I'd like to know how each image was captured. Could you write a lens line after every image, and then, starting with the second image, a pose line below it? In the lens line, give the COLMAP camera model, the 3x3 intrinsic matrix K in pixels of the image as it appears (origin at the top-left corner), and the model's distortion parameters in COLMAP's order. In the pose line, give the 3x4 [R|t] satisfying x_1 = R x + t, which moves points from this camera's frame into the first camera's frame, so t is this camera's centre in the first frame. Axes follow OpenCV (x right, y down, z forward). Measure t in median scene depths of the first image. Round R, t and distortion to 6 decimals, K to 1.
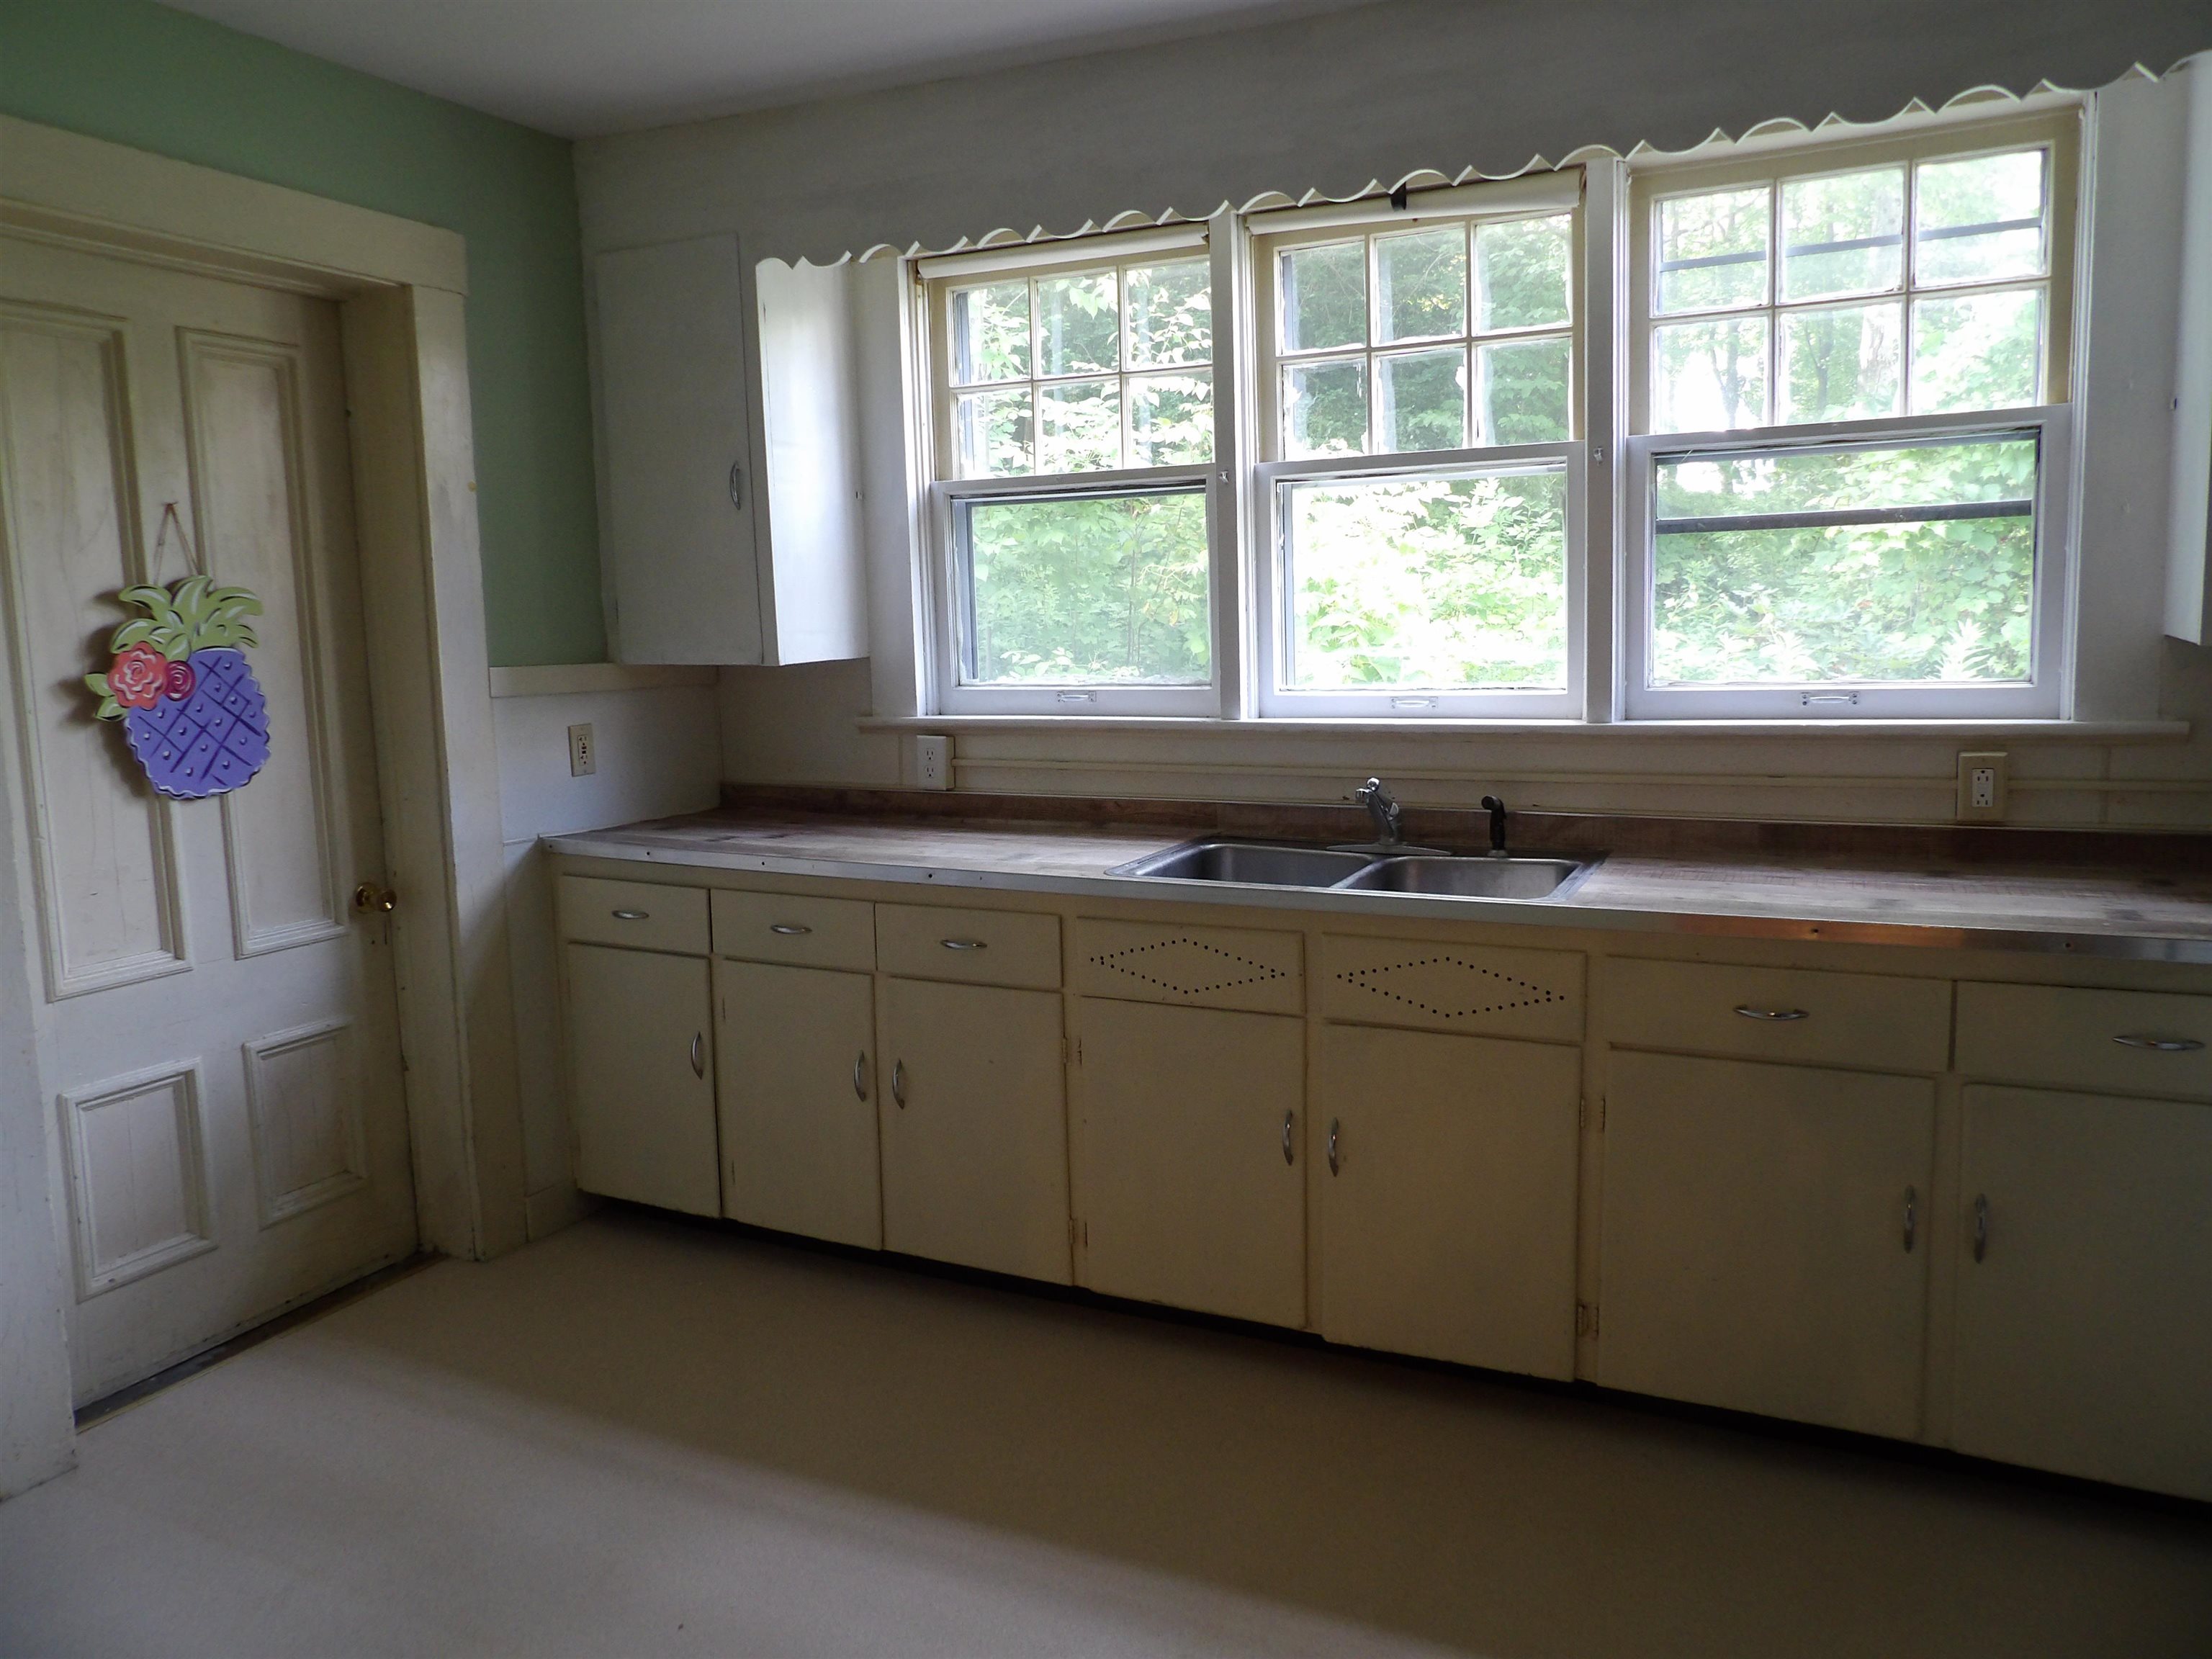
lens RADIAL K [[1595.3, 0, 1096.4], [0, 1595.3, 814.5], [0, 0, 1]] dist [-0.047812, 0.050222]
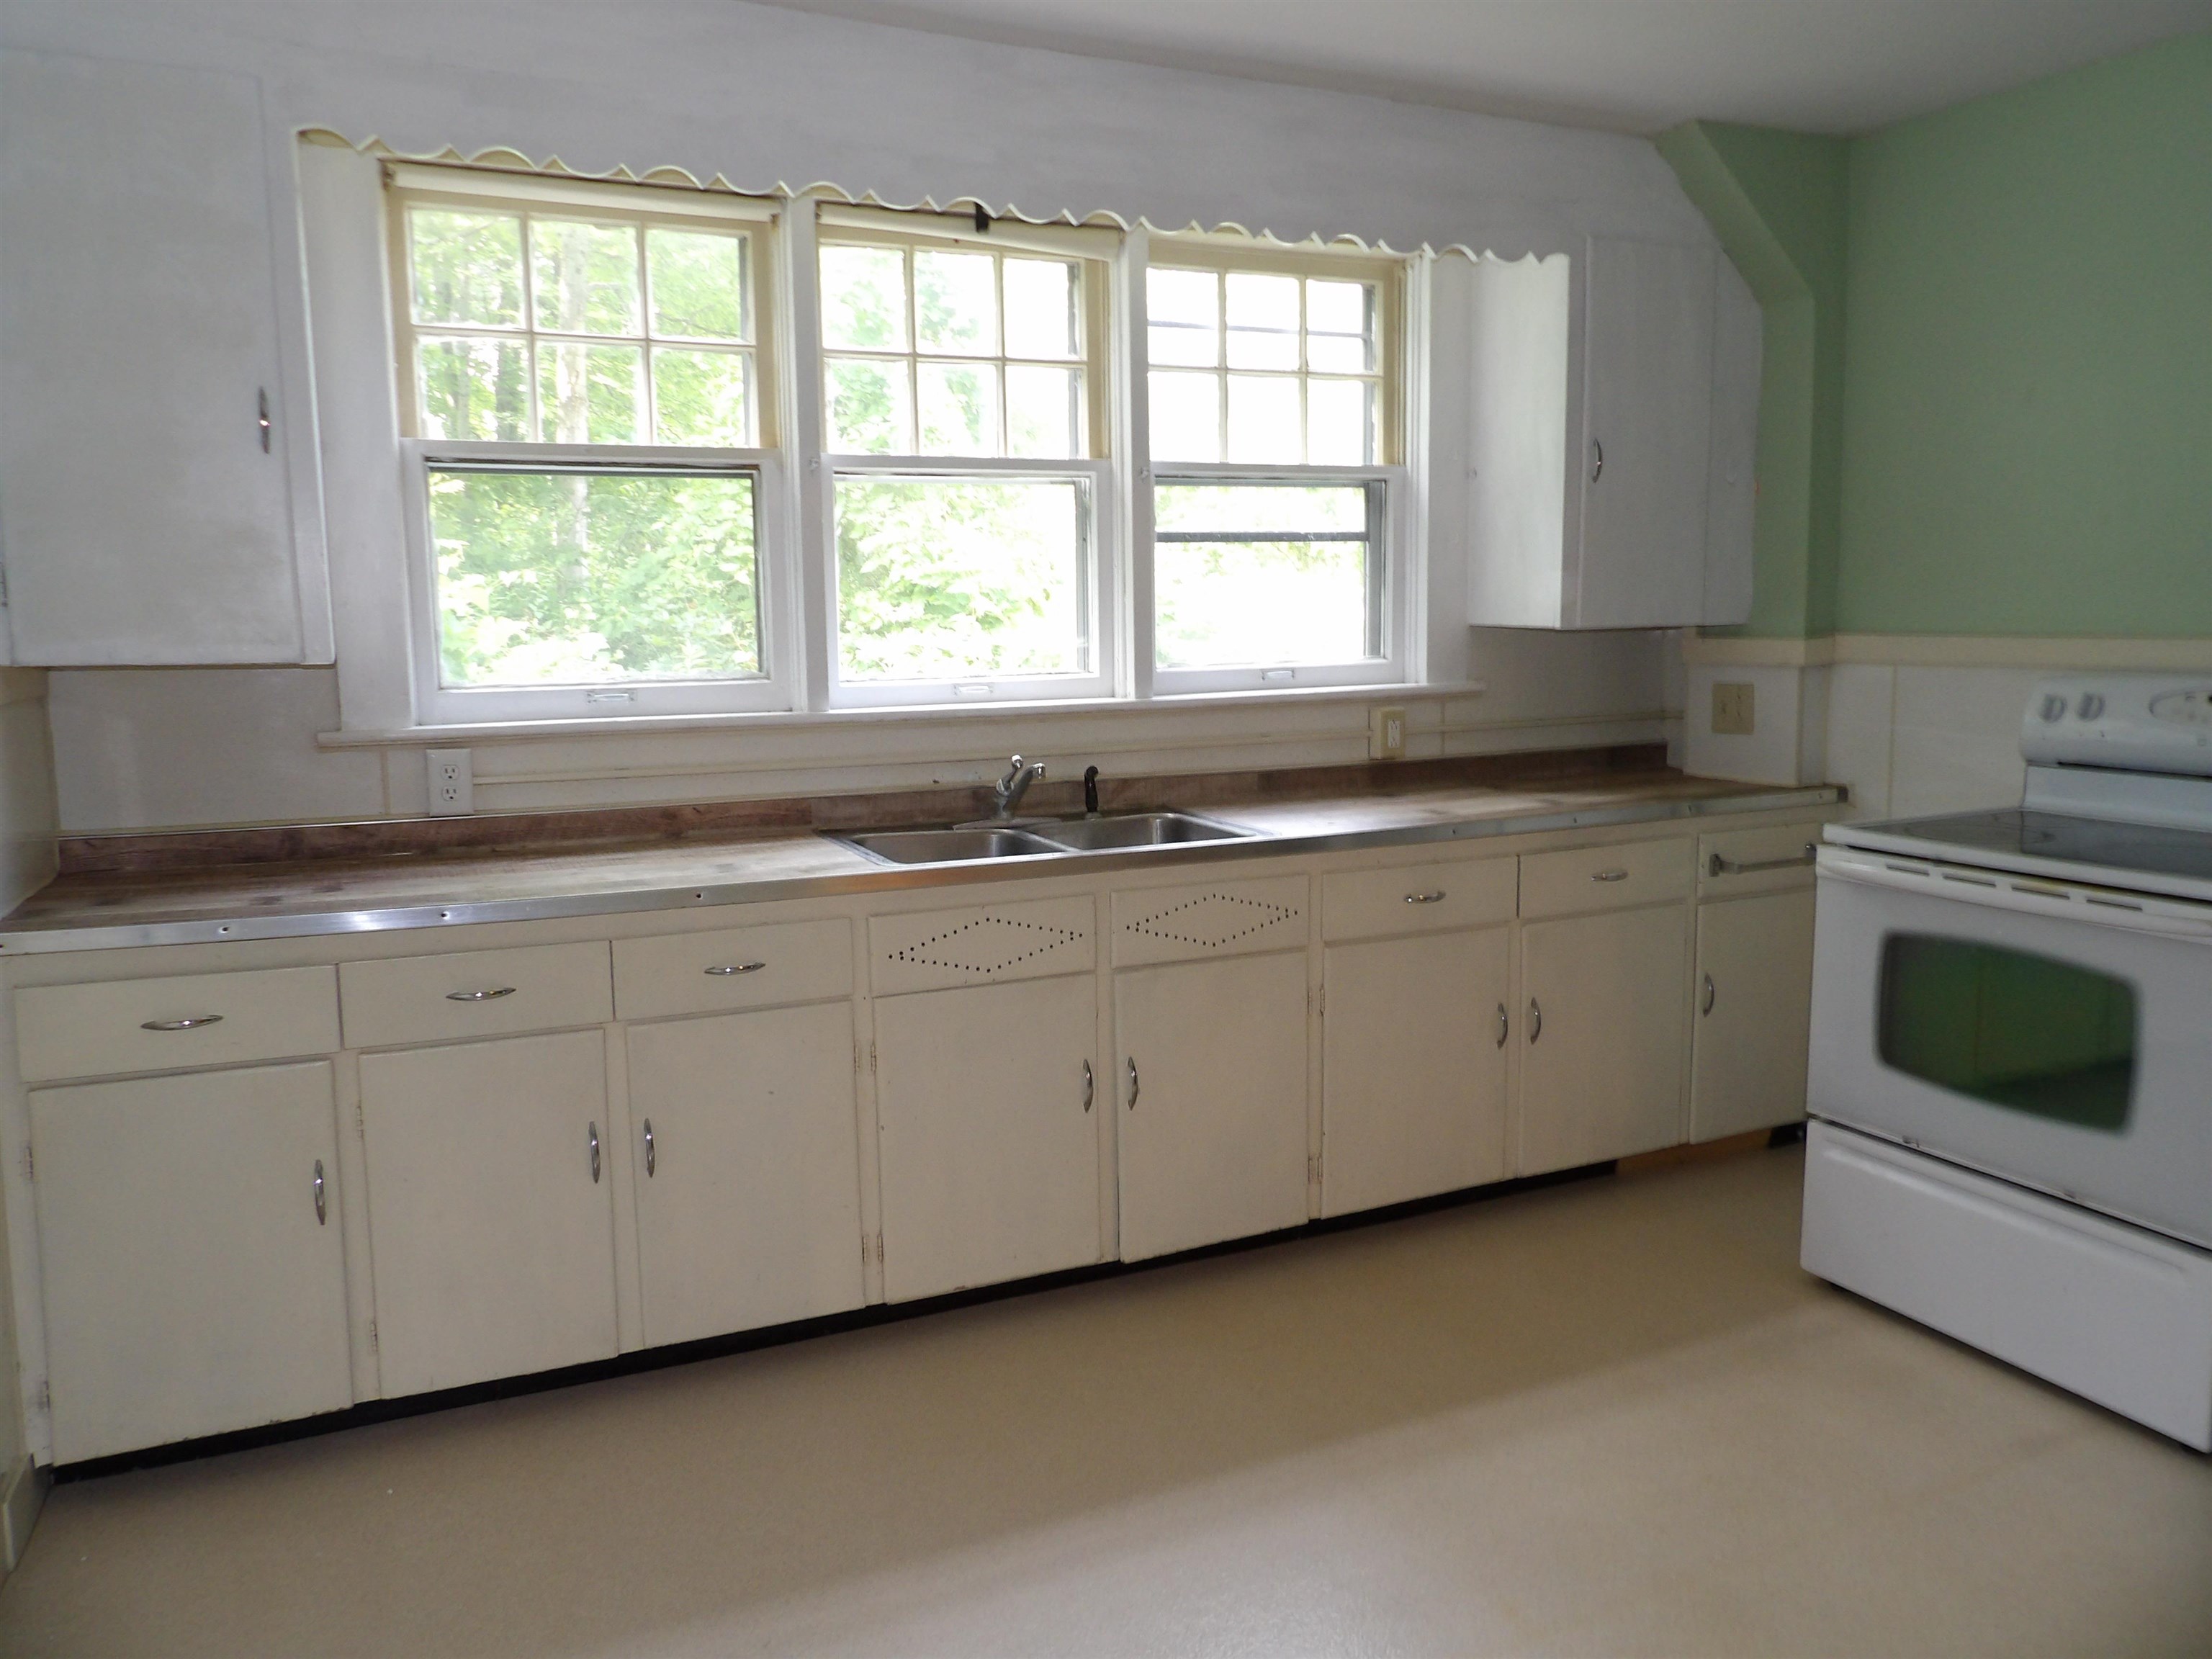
lens RADIAL K [[1595.3, 0, 1112.1], [0, 1595.3, 821.5], [0, 0, 1]] dist [-0.047812, 0.050222]
pose [[0.623832, -0.085781, 0.776837, -0.620046], [0.096180, 0.994829, 0.032615, -0.007850], [-0.775618, 0.054370, 0.628857, 0.267747]]
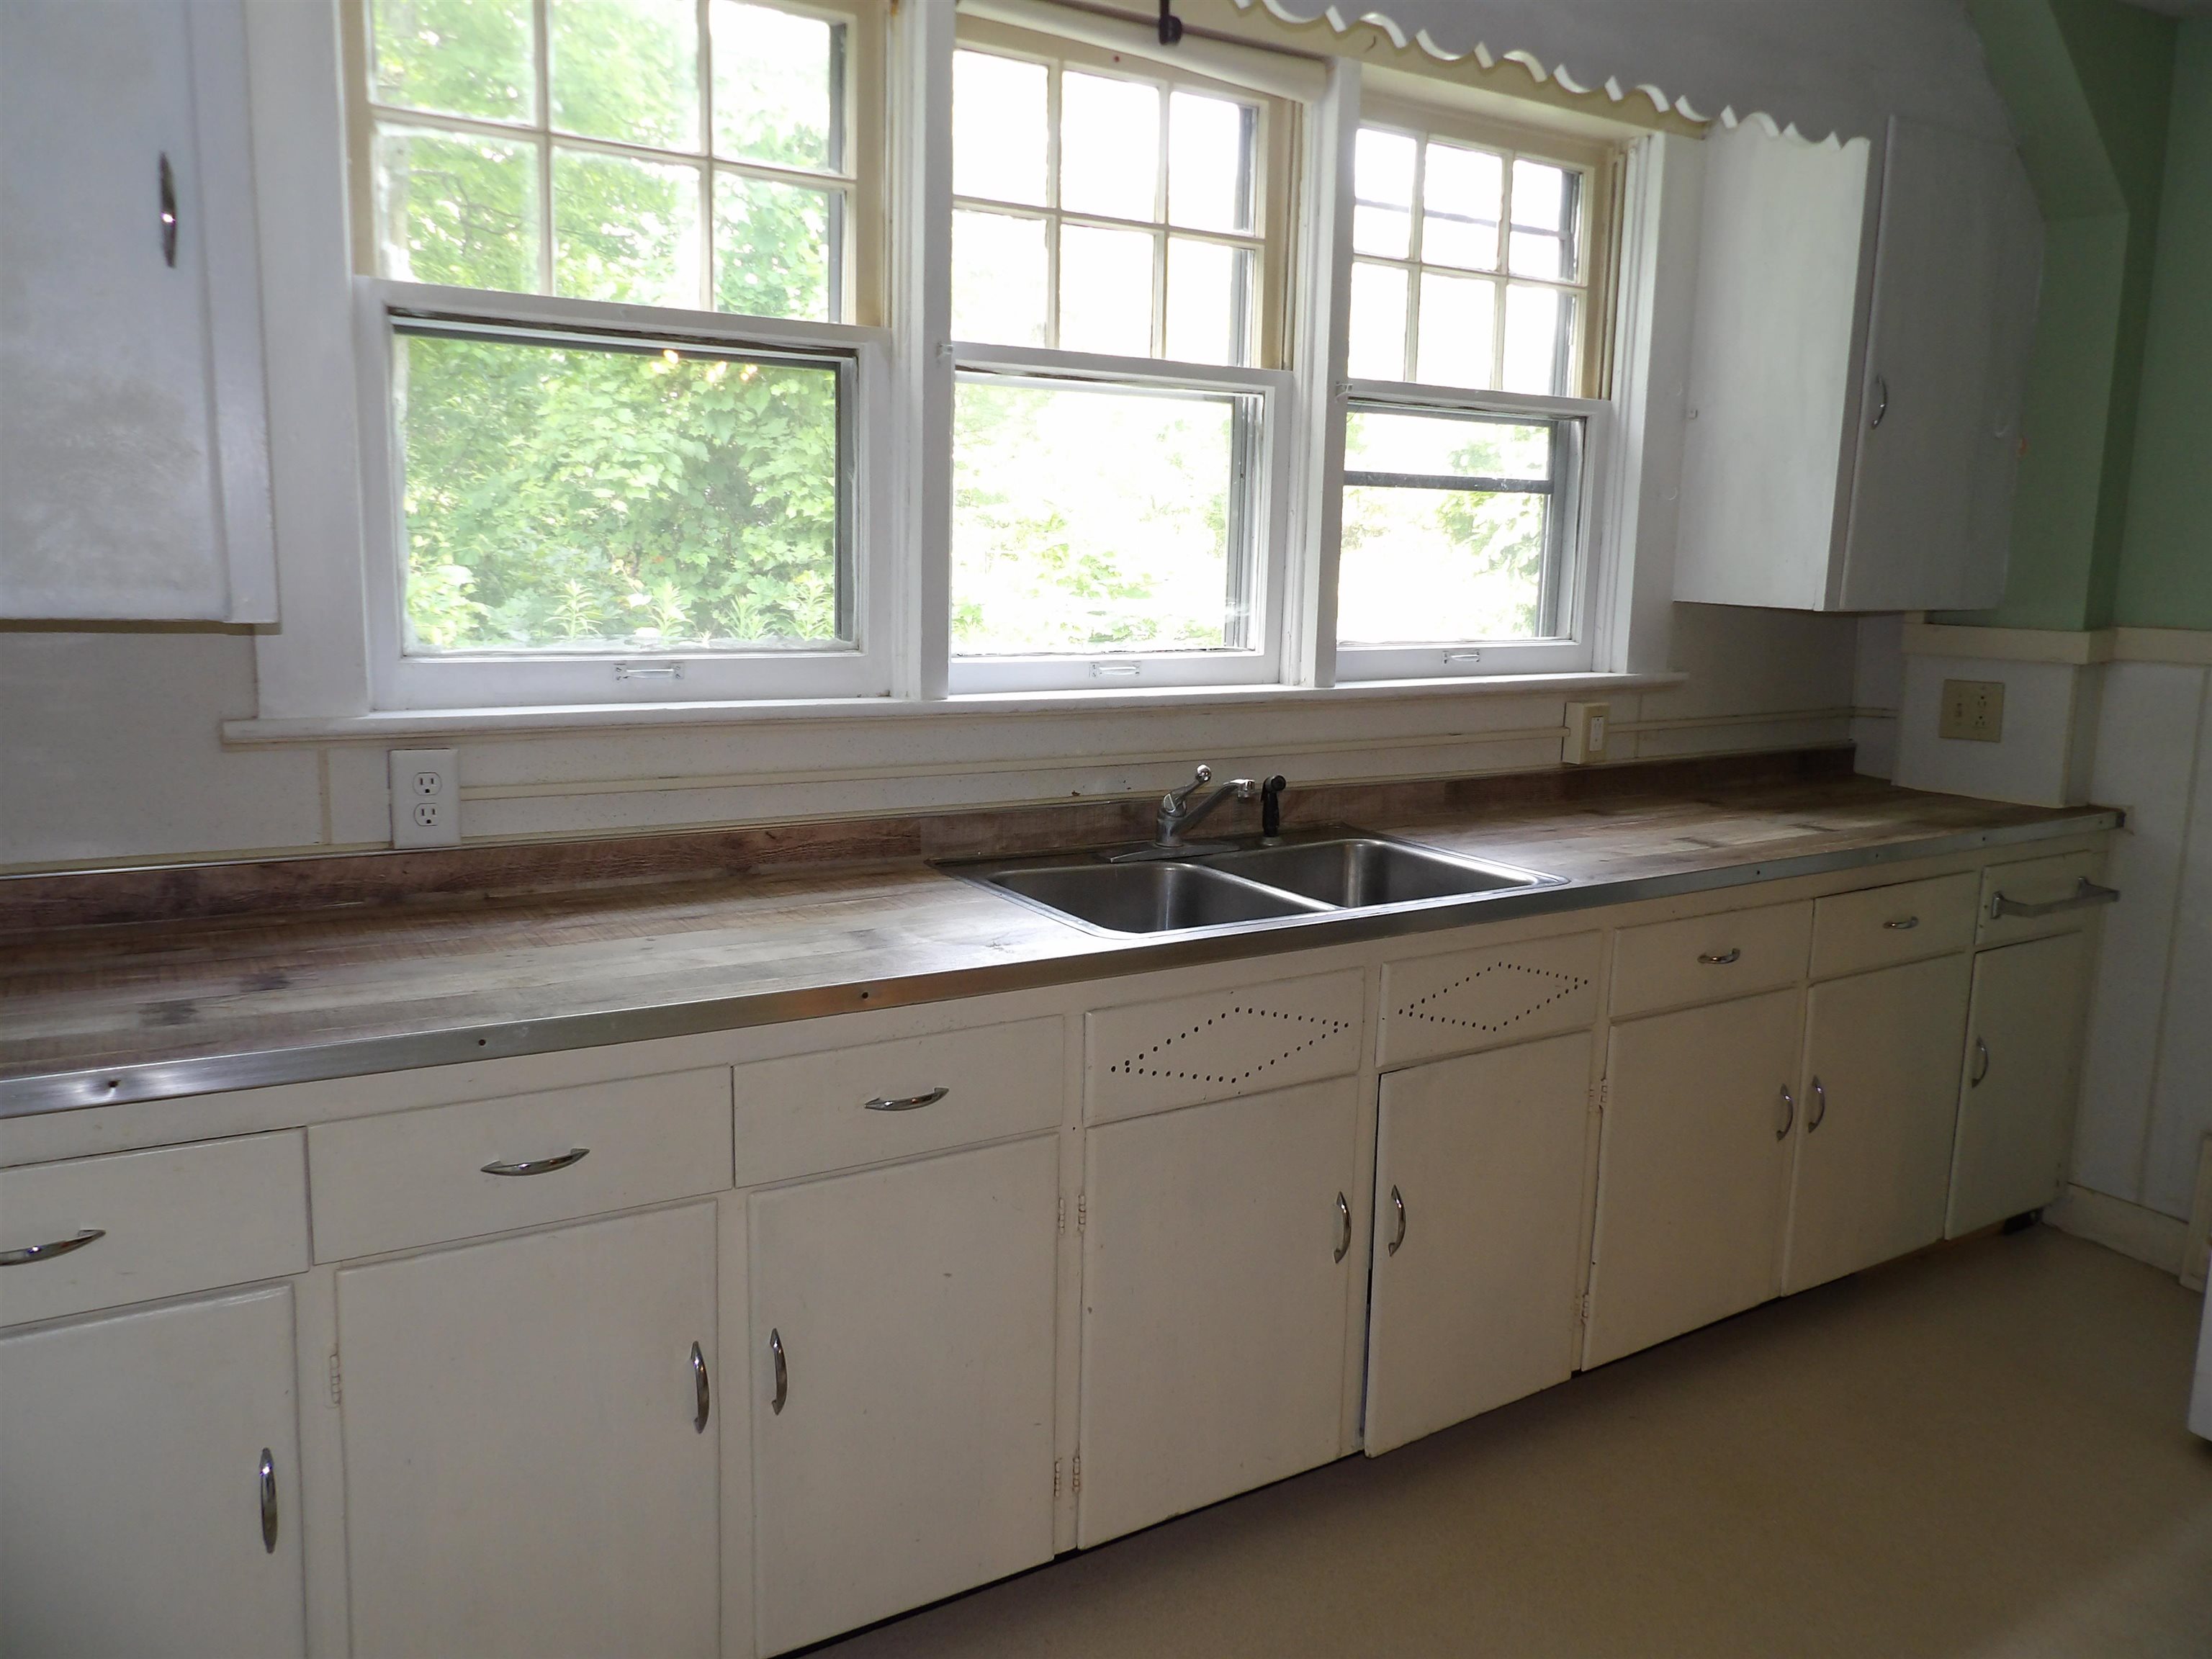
lens RADIAL K [[1595.3, 0, 1117.4], [0, 1595.3, 810.6], [0, 0, 1]] dist [-0.047812, 0.050222]
pose [[0.522816, -0.097774, 0.846819, -0.519647], [0.073191, 0.994881, 0.069682, -0.058036], [-0.849297, 0.025548, 0.527296, 0.605863]]
